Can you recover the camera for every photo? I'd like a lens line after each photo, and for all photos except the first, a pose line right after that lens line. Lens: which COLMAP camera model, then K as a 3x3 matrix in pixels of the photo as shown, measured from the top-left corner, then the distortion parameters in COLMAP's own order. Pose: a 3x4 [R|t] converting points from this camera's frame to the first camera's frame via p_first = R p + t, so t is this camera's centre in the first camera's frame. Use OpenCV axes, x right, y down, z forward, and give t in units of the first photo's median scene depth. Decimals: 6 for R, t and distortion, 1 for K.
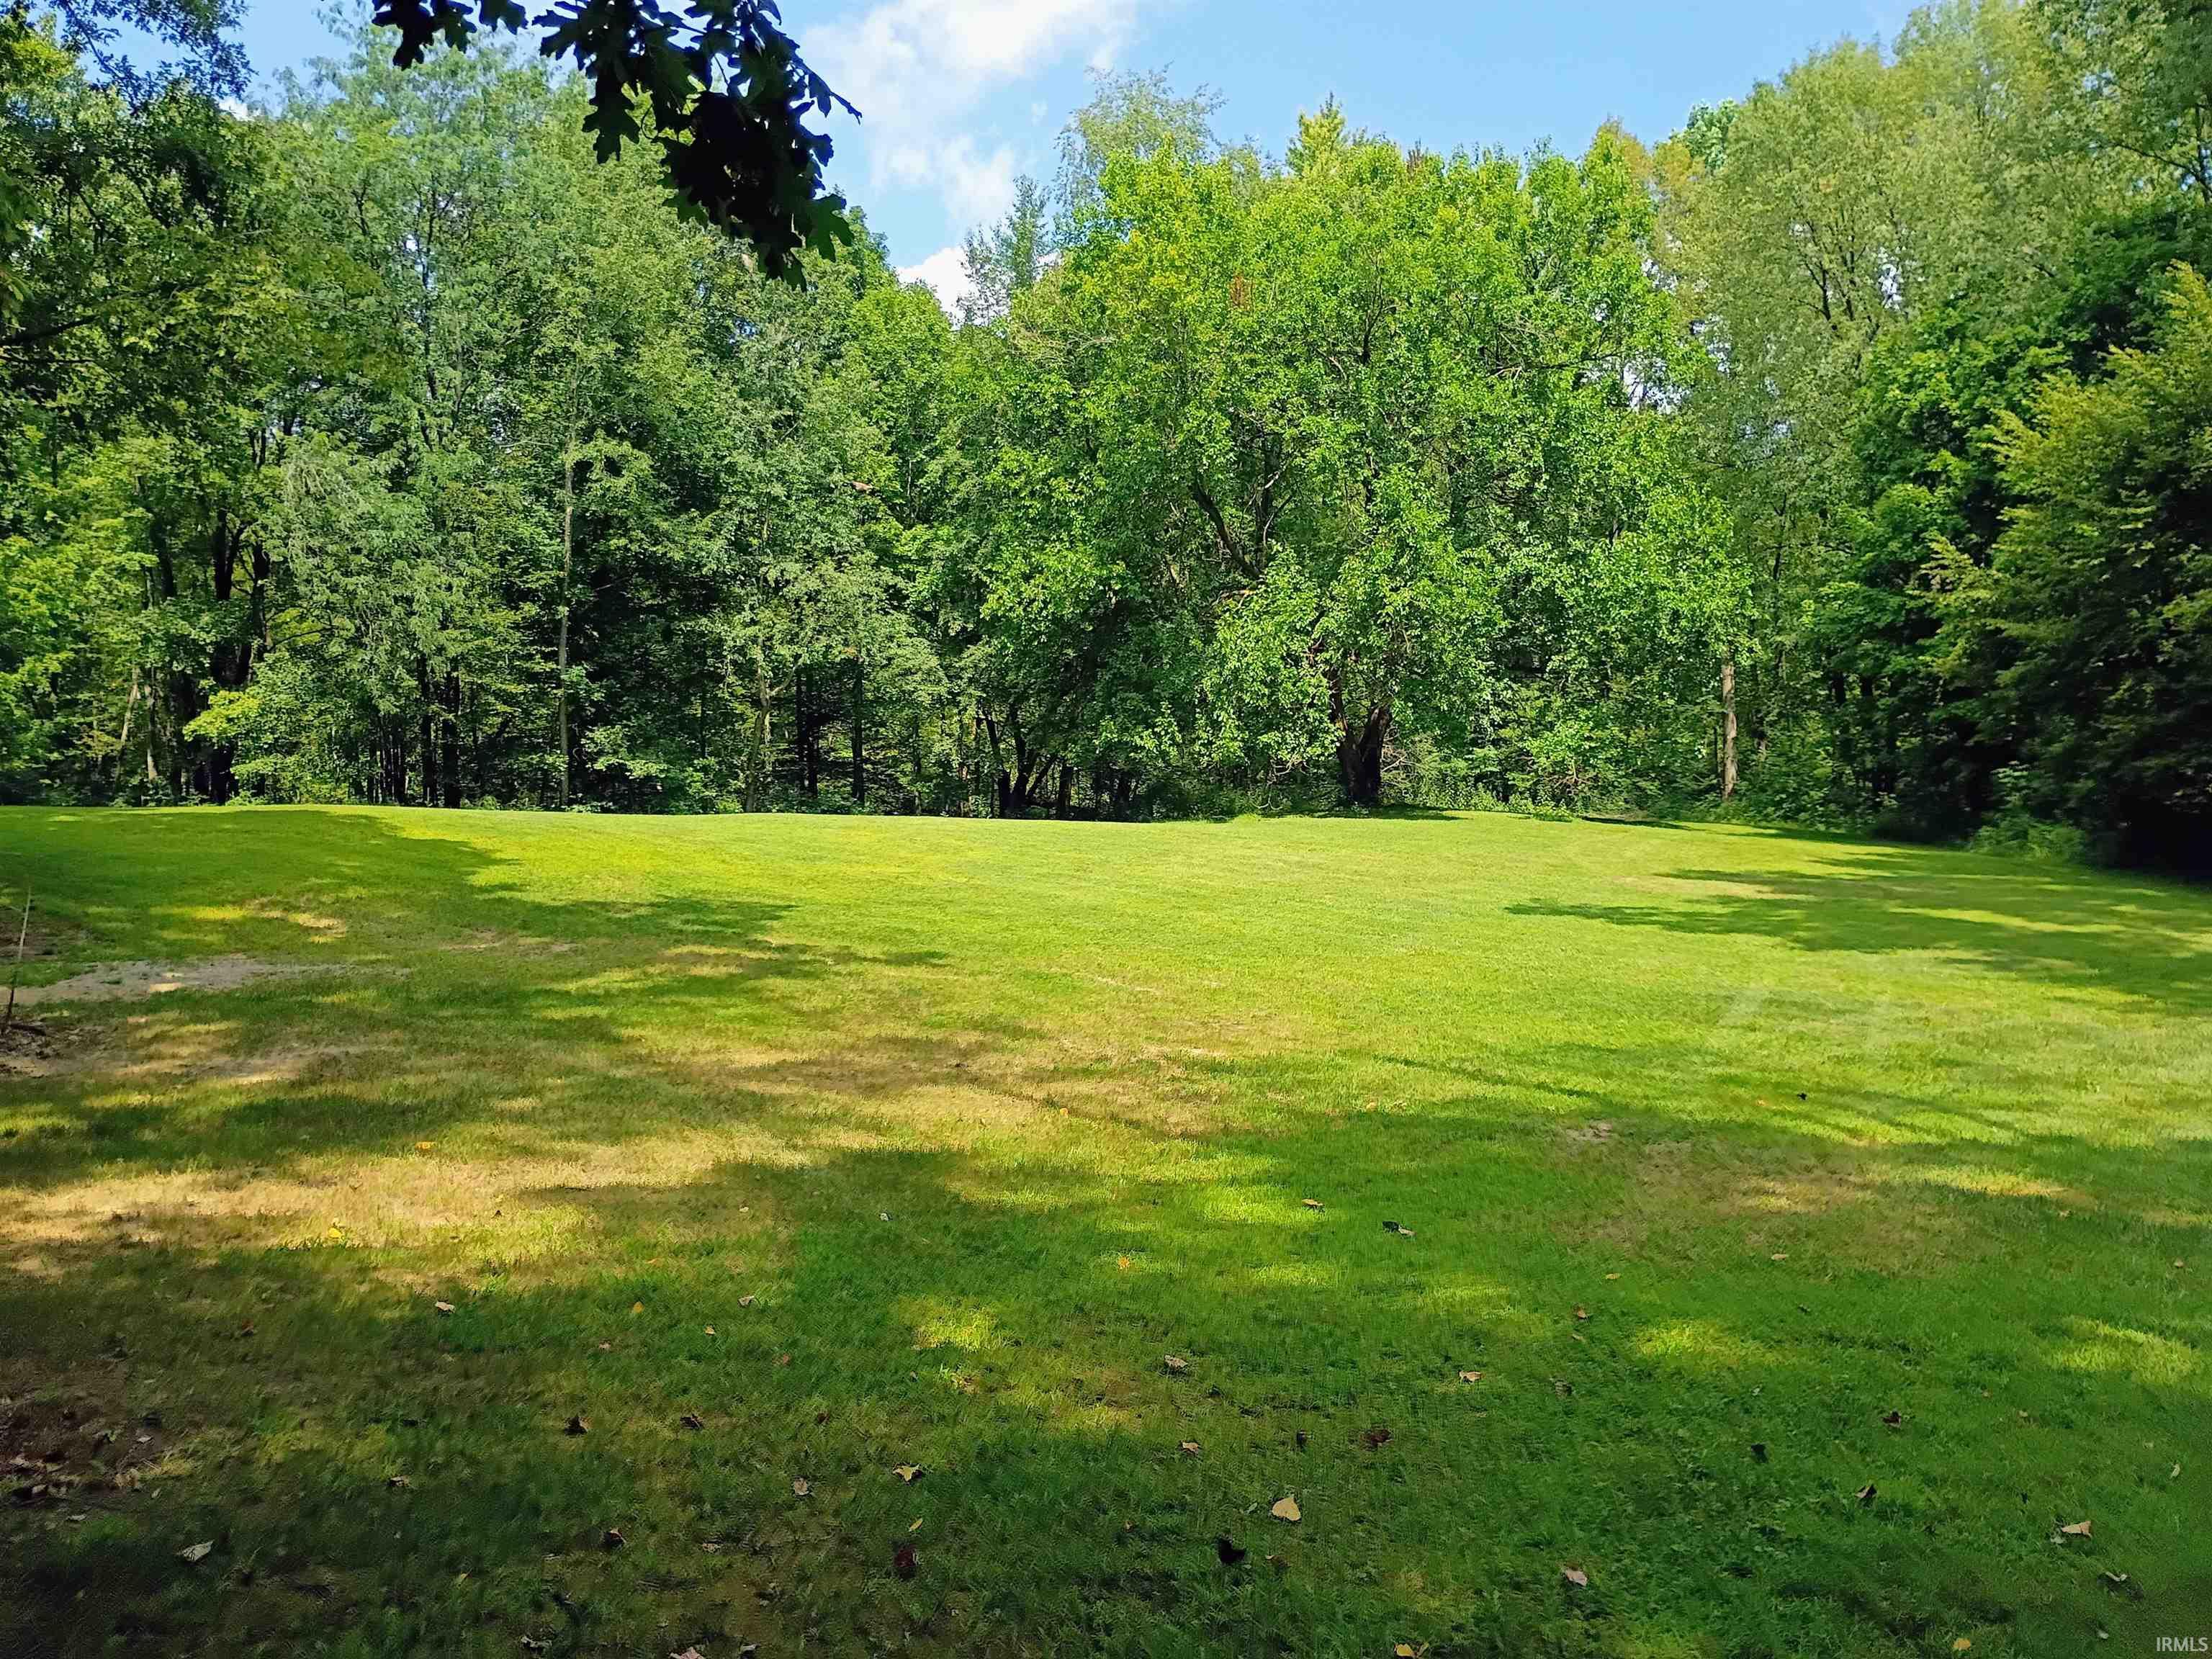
lens RADIAL K [[1938.7, 0, 1117.3], [0, 1938.7, 832.2], [0, 0, 1]] dist [0.061933, -0.089268]
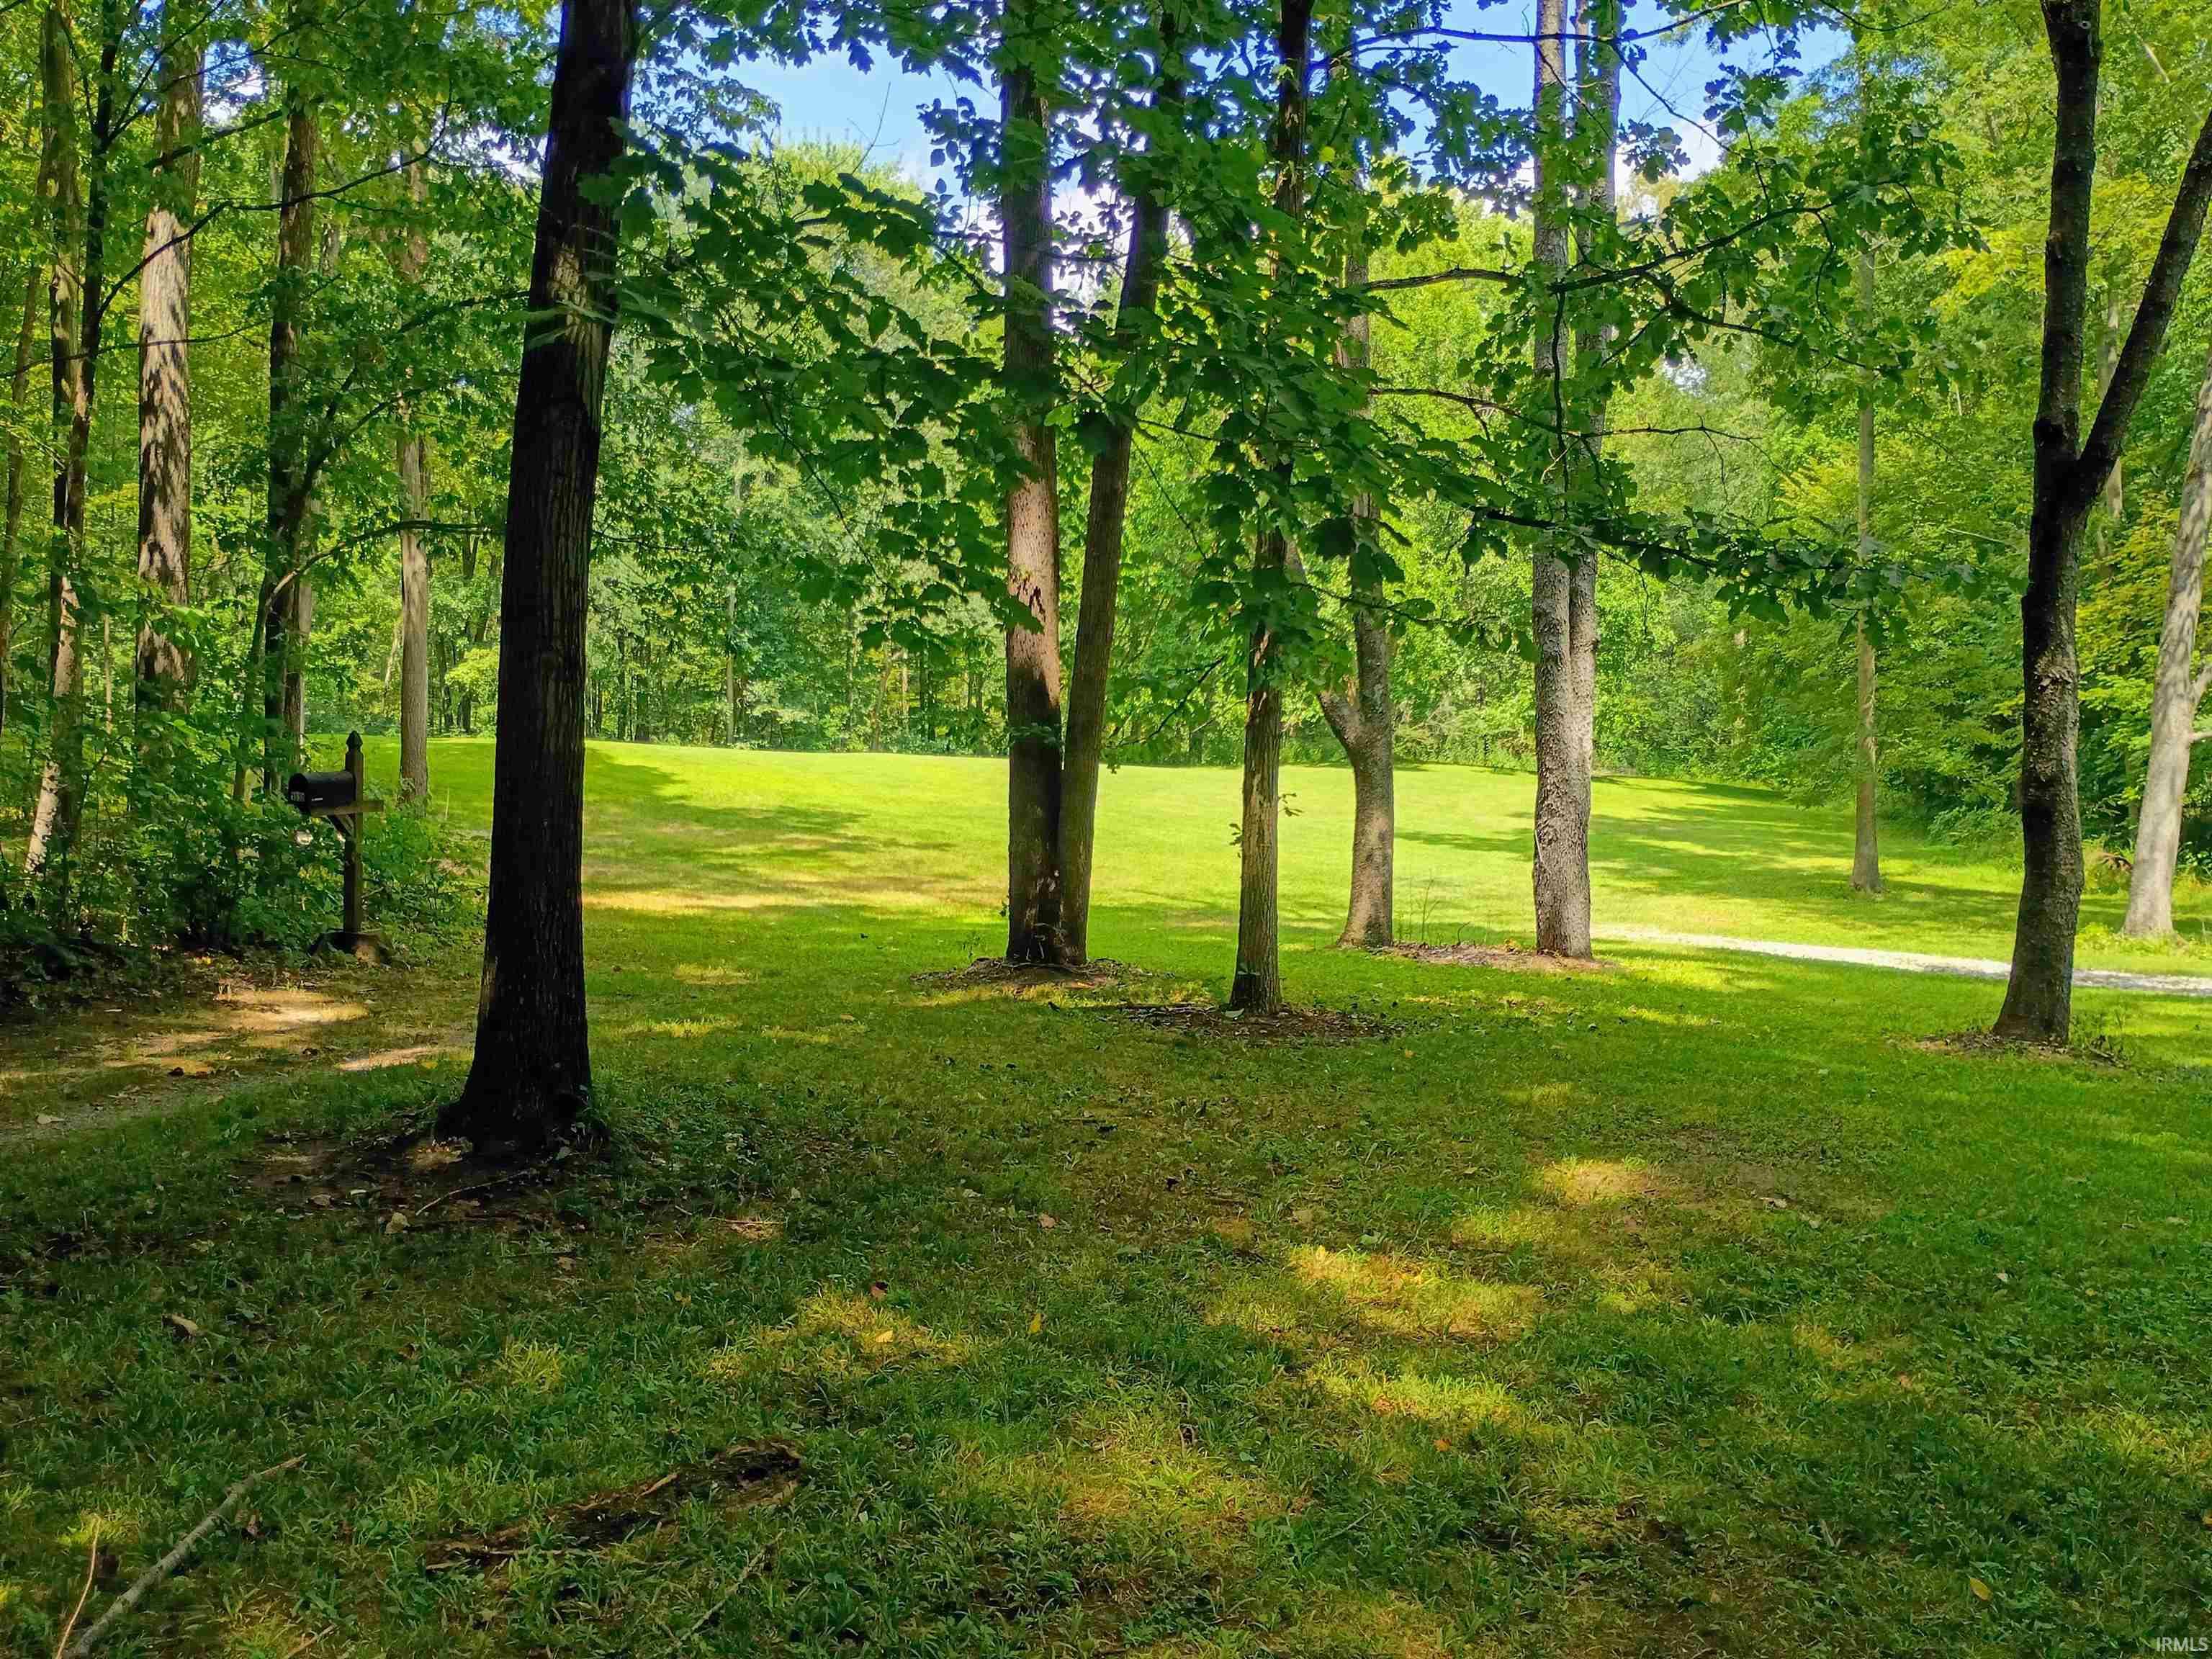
lens RADIAL K [[1938.7, 0, 1100.8], [0, 1938.7, 836.5], [0, 0, 1]] dist [0.061933, -0.089268]
pose [[0.995483, 0.028104, -0.090681, 0.075598], [-0.025376, 0.999194, 0.031098, 0.001752], [0.091482, -0.028656, 0.995394, -0.246747]]
